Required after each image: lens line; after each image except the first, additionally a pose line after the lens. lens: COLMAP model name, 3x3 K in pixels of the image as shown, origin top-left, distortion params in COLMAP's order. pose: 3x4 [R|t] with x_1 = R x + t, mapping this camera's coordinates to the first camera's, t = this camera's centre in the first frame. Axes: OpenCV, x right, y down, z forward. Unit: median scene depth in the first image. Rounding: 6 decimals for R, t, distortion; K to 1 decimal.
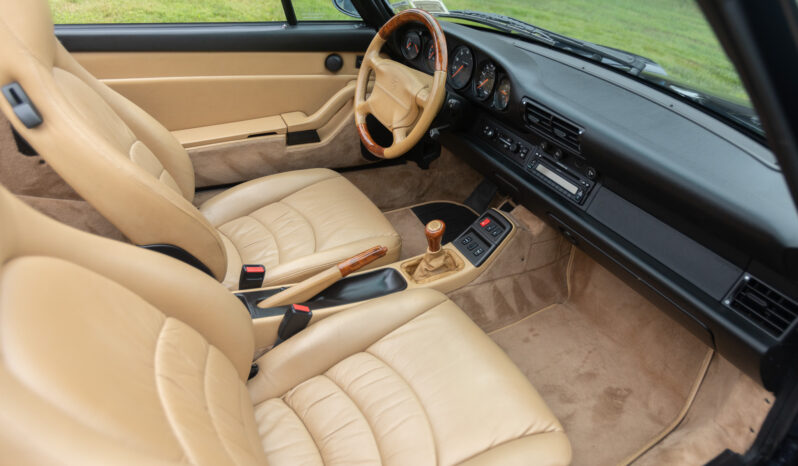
lens RADIAL K [[456.5, 0, 399.0], [0, 456.5, 233.0], [0, 0, 1]] dist [-0.003167, -0.000678]
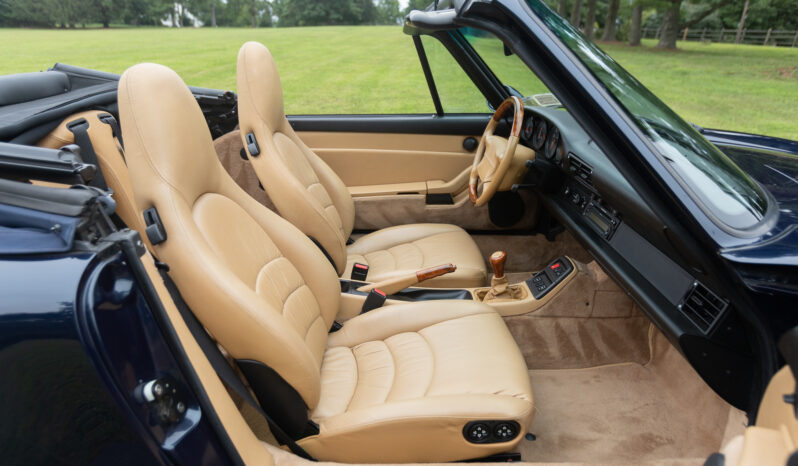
lens RADIAL K [[434.6, 0, 399.0], [0, 434.6, 233.0], [0, 0, 1]] dist [-0.001589, 0.000039]
pose [[0.901306, 0.093869, -0.422890, 0.274903], [-0.182286, 0.967783, -0.173687, 0.150052], [0.392962, 0.233632, 0.889380, -0.140905]]
